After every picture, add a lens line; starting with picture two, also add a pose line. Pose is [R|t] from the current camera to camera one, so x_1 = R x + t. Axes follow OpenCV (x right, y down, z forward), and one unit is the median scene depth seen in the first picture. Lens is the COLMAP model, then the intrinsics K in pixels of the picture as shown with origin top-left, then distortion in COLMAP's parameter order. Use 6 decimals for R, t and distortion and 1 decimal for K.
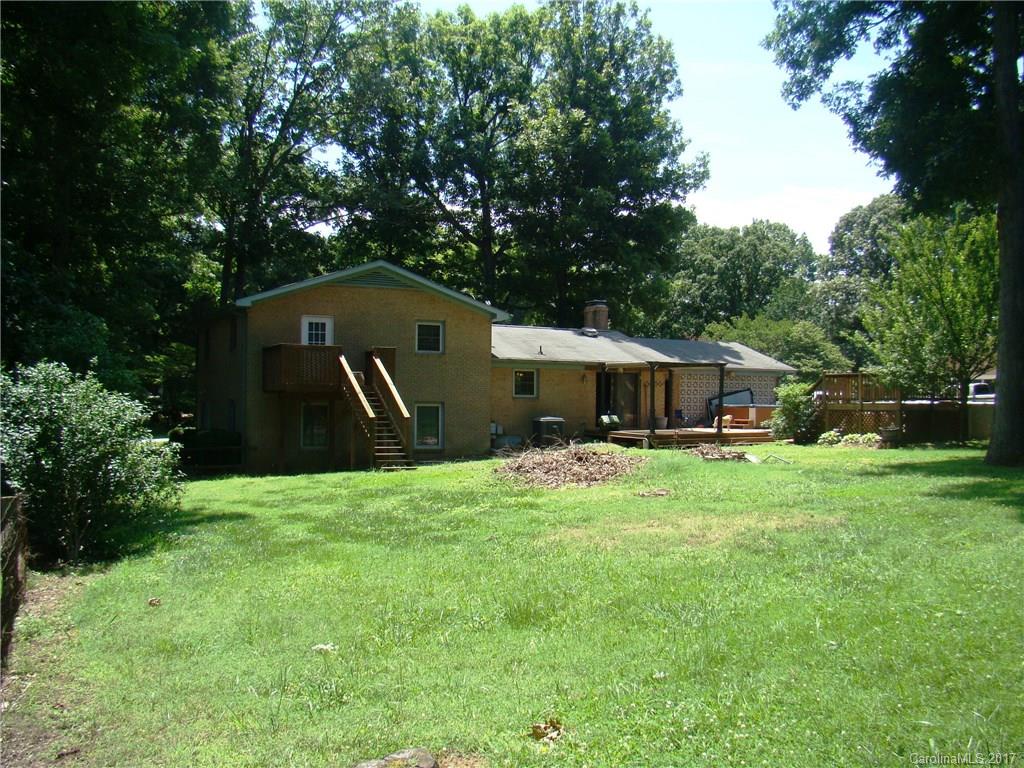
lens RADIAL K [[949.8, 0, 507.1], [0, 949.8, 384.2], [0, 0, 1]] dist [-0.198750, 0.157216]
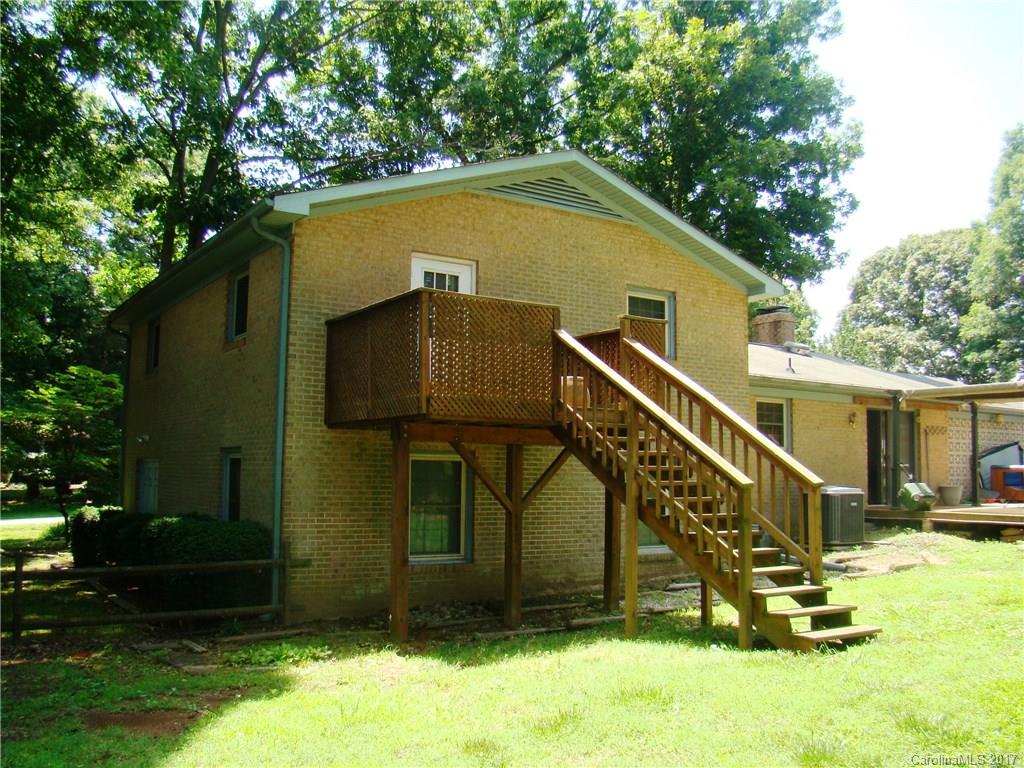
lens RADIAL K [[949.8, 0, 507.1], [0, 949.8, 384.2], [0, 0, 1]] dist [-0.198750, 0.157216]
pose [[0.992601, 0.014332, 0.120570, -0.154923], [-0.004563, 0.996710, -0.080918, 0.015690], [-0.121333, 0.079769, 0.989401, 0.385994]]
